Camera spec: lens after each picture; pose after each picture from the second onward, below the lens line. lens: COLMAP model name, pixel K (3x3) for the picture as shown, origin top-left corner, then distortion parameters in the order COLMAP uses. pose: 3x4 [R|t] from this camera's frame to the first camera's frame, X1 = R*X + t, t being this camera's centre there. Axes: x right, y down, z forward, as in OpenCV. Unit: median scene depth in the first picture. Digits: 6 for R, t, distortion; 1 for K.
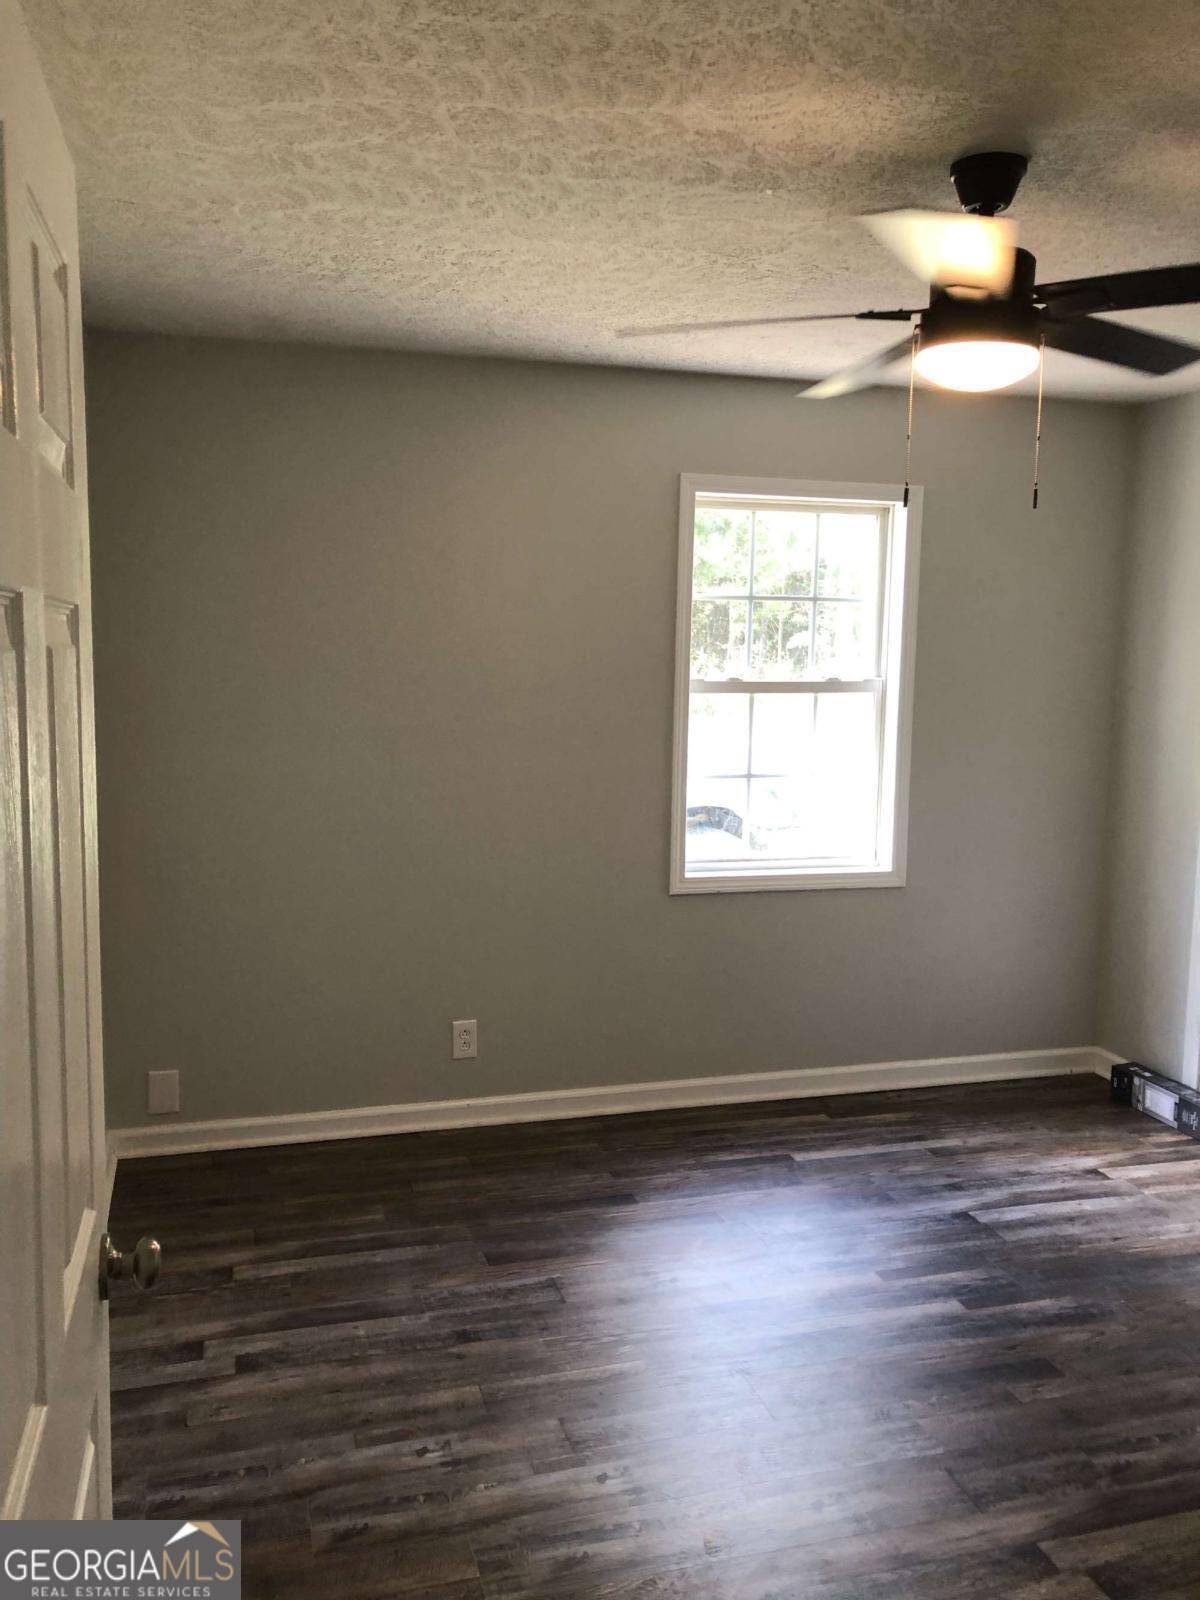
lens RADIAL K [[1276.9, 0, 599.8], [0, 1276.9, 800.7], [0, 0, 1]] dist [-0.003454, -0.000264]
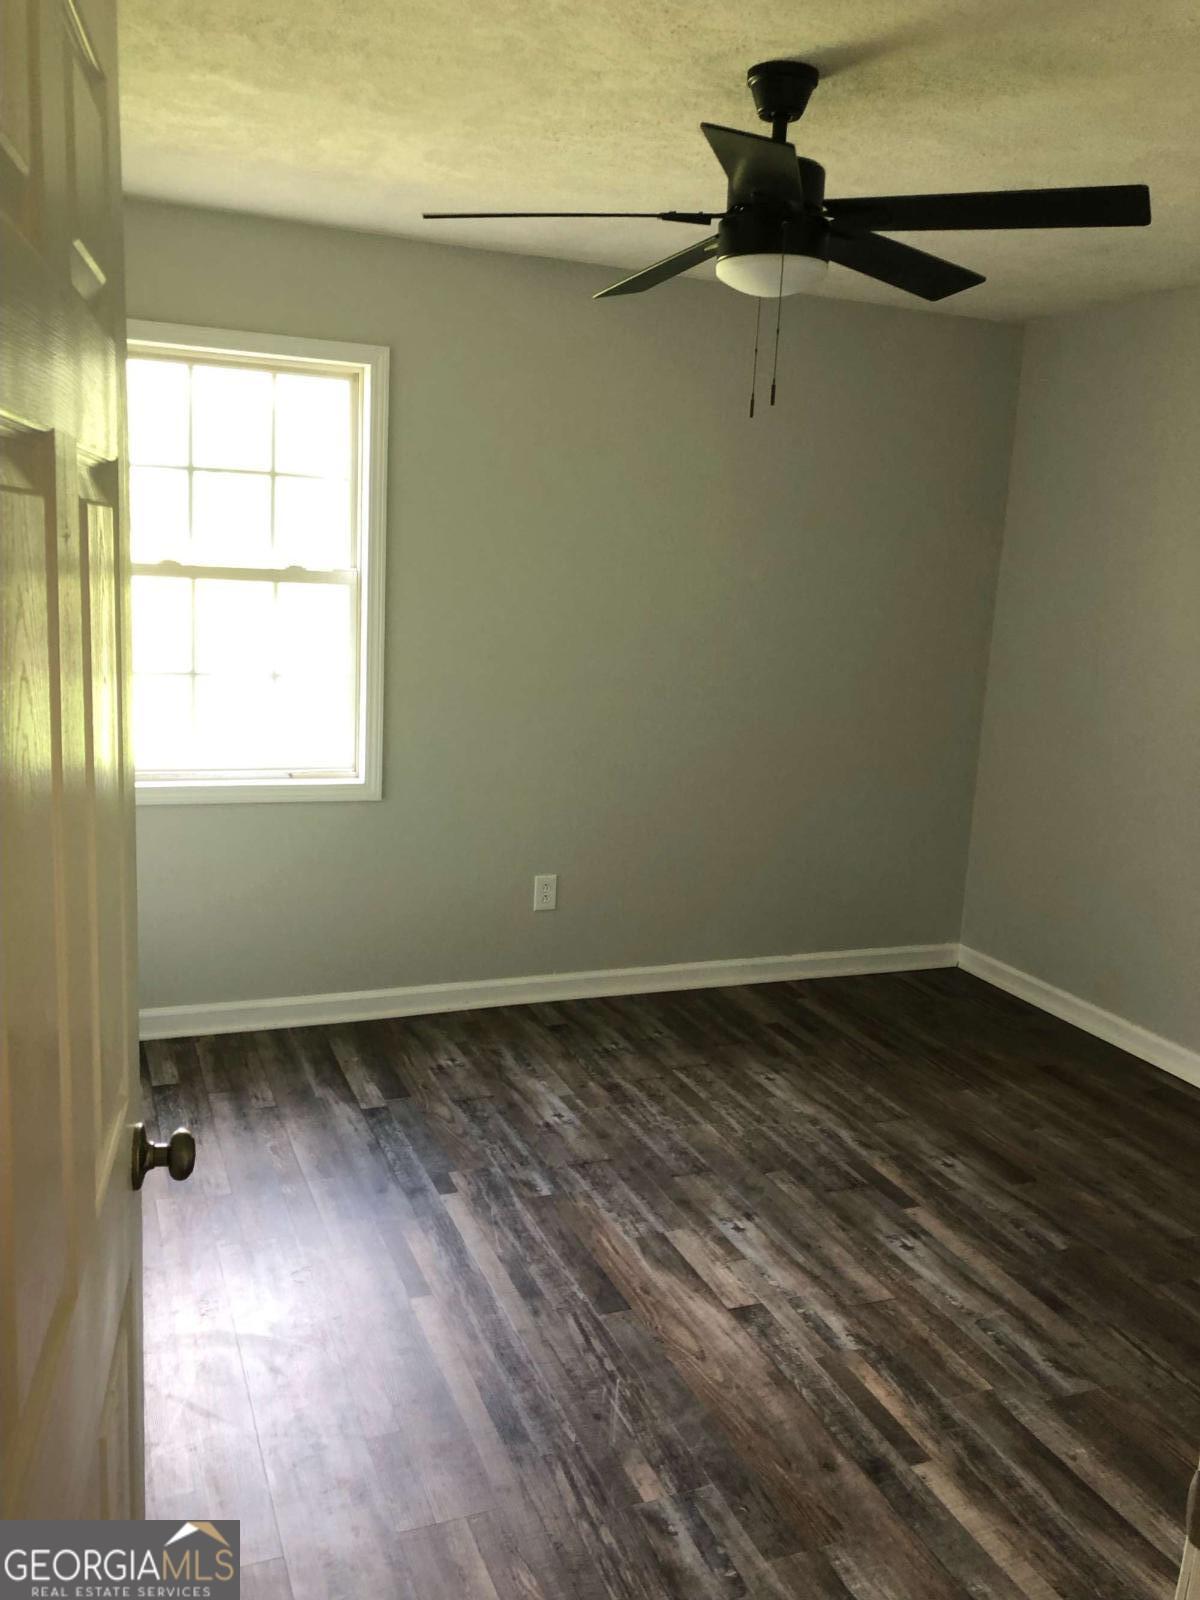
lens RADIAL K [[1276.9, 0, 601.8], [0, 1276.9, 801.3], [0, 0, 1]] dist [-0.003454, -0.000264]
pose [[0.987468, 0.017075, 0.156894, 0.254425], [-0.028802, 0.996932, 0.072780, -0.003445], [-0.155170, -0.076386, 0.984930, 0.078506]]
